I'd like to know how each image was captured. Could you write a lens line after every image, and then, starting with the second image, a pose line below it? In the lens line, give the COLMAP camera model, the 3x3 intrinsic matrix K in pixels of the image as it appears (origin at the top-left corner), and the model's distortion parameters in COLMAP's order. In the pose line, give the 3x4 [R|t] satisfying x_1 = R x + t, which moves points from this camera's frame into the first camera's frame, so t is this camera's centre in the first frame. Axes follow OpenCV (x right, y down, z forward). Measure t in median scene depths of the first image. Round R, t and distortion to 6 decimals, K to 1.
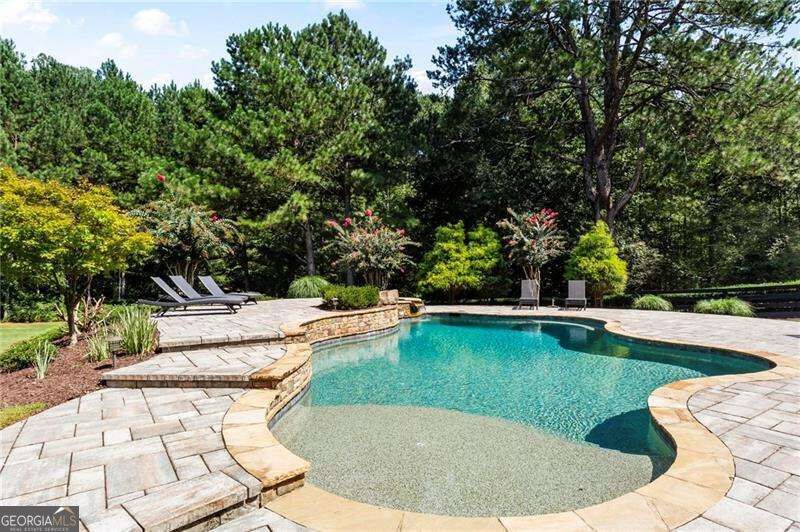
lens RADIAL K [[440.1, 0, 387.3], [0, 440.1, 267.6], [0, 0, 1]] dist [0.001637, 0.002029]
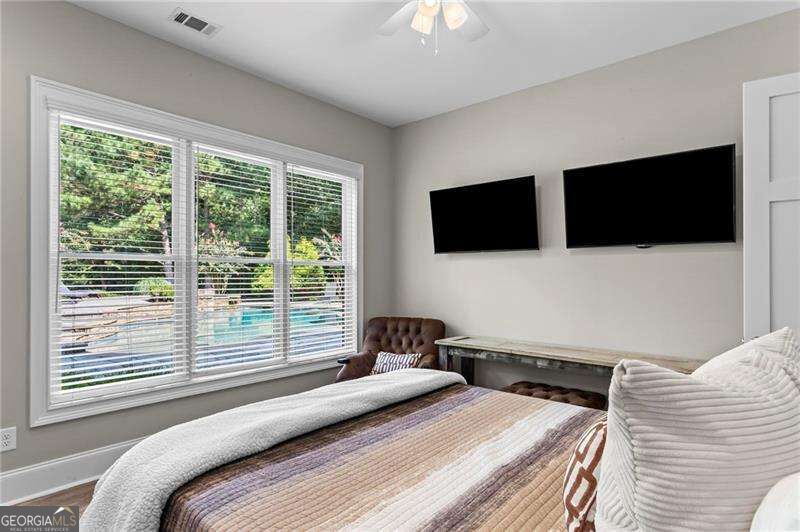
lens RADIAL K [[440.1, 0, 401.5], [0, 440.1, 273.0], [0, 0, 1]] dist [0.001637, 0.002029]
pose [[0.961850, 0.016440, 0.273084, 0.136110], [-0.018433, 0.999819, 0.004734, -0.010318], [-0.272957, -0.009587, 0.961979, -0.325892]]
